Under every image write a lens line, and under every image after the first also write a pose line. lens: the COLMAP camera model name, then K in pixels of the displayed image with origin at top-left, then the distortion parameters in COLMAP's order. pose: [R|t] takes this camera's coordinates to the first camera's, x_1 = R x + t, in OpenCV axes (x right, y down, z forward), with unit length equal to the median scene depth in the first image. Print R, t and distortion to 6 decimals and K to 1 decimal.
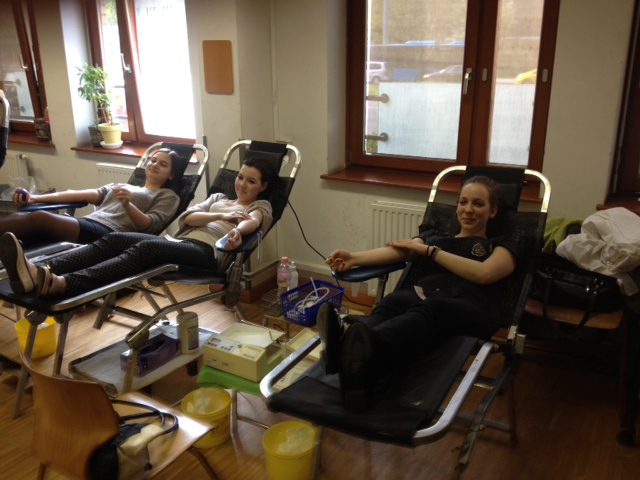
lens RADIAL K [[598.8, 0, 321.1], [0, 598.8, 248.9], [0, 0, 1]] dist [0.030487, -0.011297]
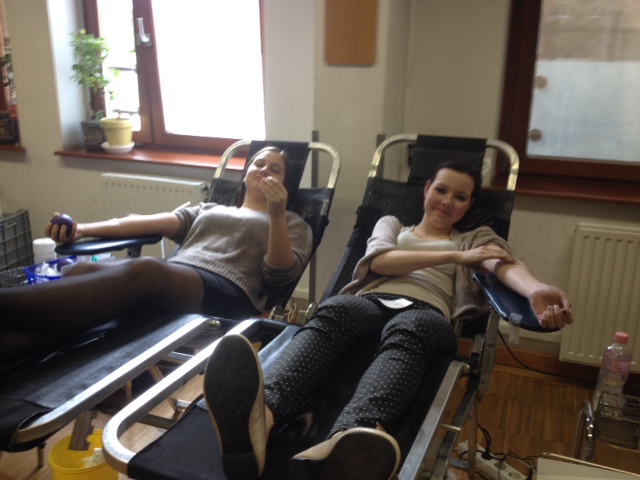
lens RADIAL K [[598.8, 0, 321.1], [0, 598.8, 248.9], [0, 0, 1]] dist [0.030487, -0.011297]
pose [[0.985120, -0.023169, 0.170302, -0.279193], [0.027848, 0.999296, -0.025137, -0.036666], [-0.169600, 0.029506, 0.985071, 0.321799]]
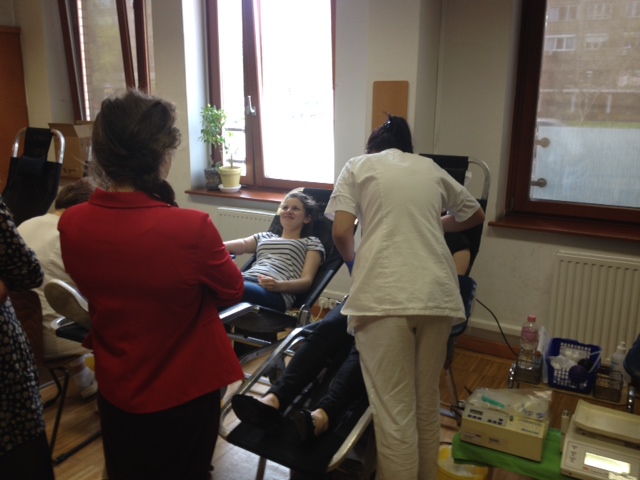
lens RADIAL K [[600.0, 0, 327.6], [0, 600.0, 230.5], [0, 0, 1]] dist [0.131681, -0.001447]
pose [[0.999652, 0.012976, 0.022951, -0.251523], [-0.010396, 0.993967, -0.109188, -0.004050], [-0.024230, 0.108911, 0.993756, 0.059681]]
